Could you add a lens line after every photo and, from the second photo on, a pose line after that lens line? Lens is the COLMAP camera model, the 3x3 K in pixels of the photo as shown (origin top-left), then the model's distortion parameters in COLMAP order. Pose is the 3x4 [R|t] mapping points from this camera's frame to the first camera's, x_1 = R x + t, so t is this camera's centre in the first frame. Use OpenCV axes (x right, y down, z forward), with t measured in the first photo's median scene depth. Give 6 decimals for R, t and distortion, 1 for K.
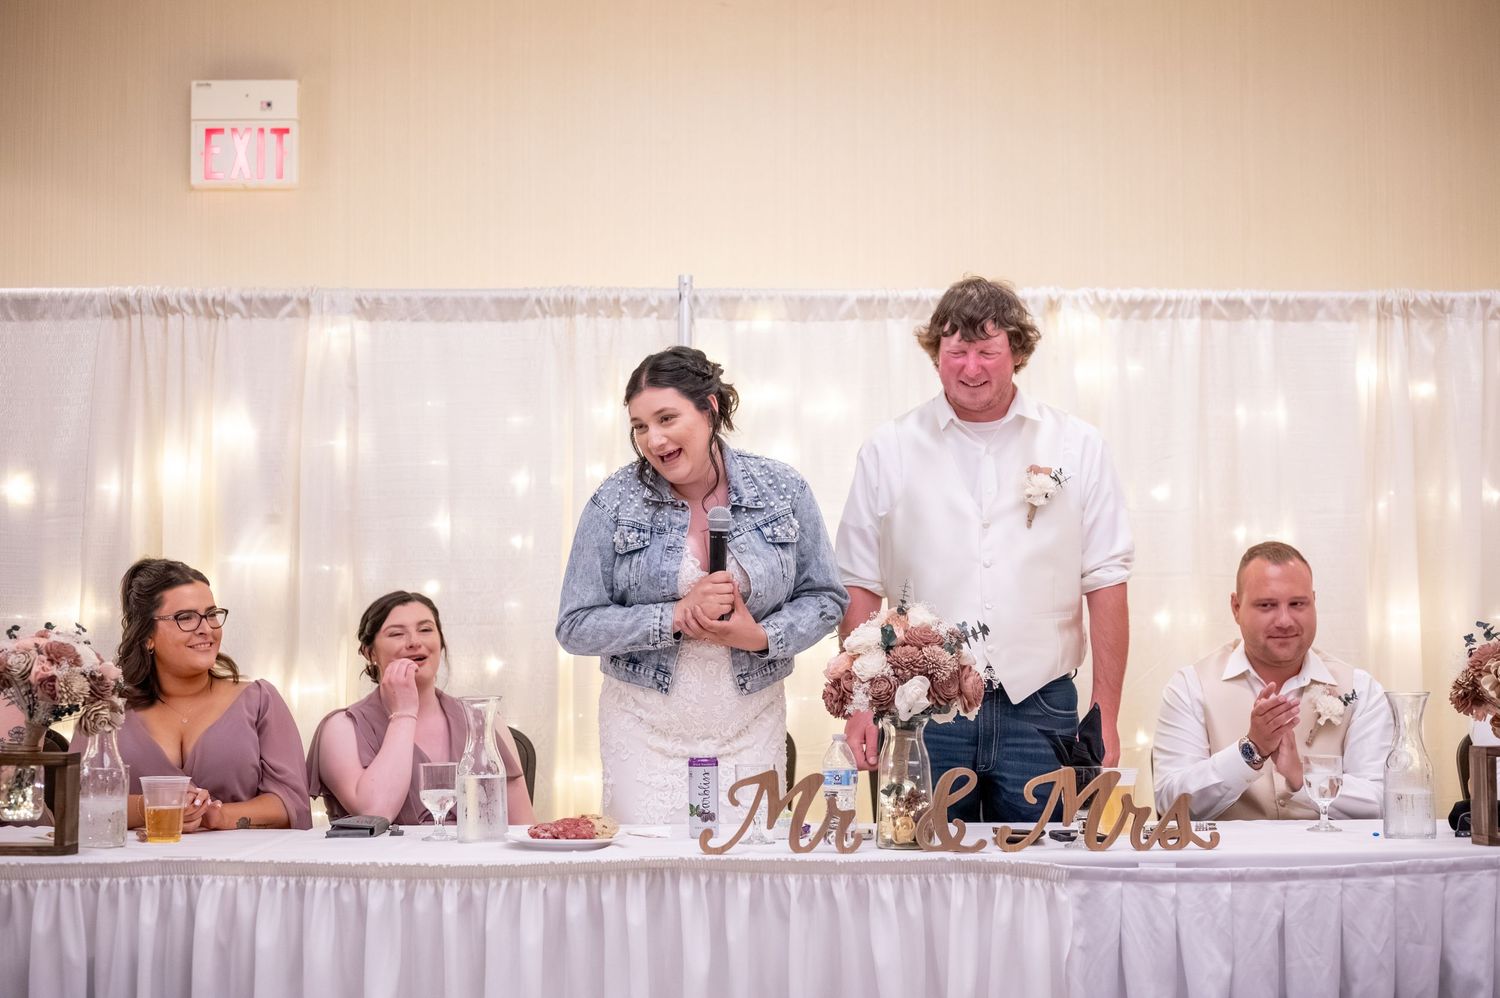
lens RADIAL K [[2146.1, 0, 742.7], [0, 2146.1, 540.0], [0, 0, 1]] dist [-0.011028, -0.178998]
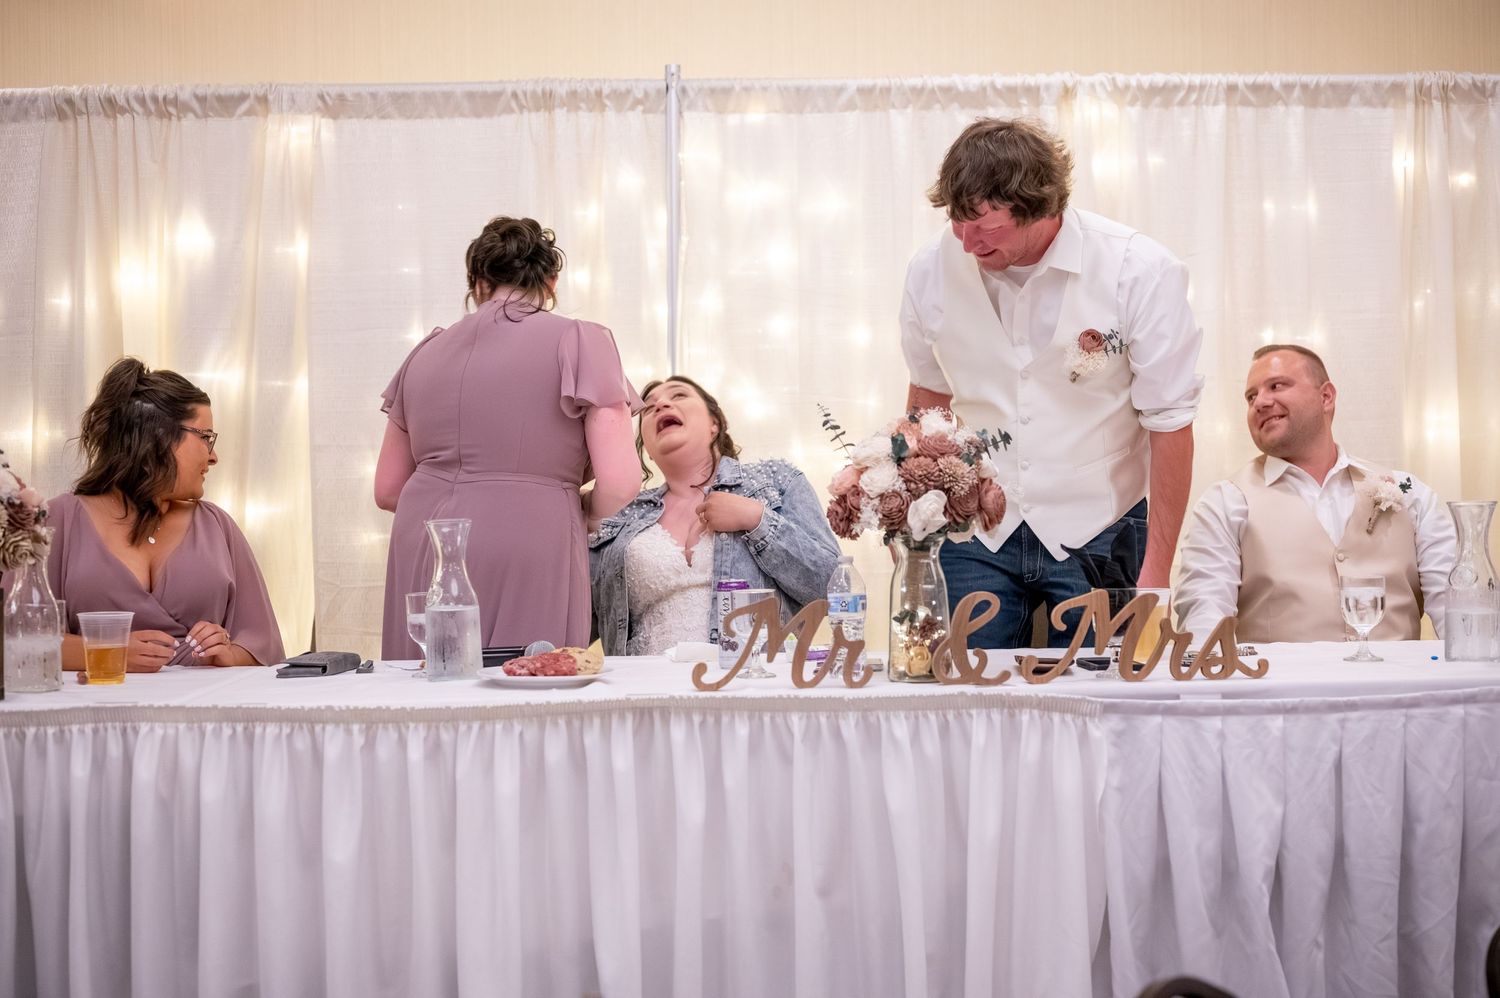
lens RADIAL K [[2048.6, 0, 744.5], [0, 2048.6, 494.2], [0, 0, 1]] dist [-0.006417, -0.221326]
pose [[0.999910, -0.013419, -0.000306, 0.003088], [0.013413, 0.998007, 0.061664, 0.010891], [-0.000522, -0.061662, 0.998097, 0.143085]]
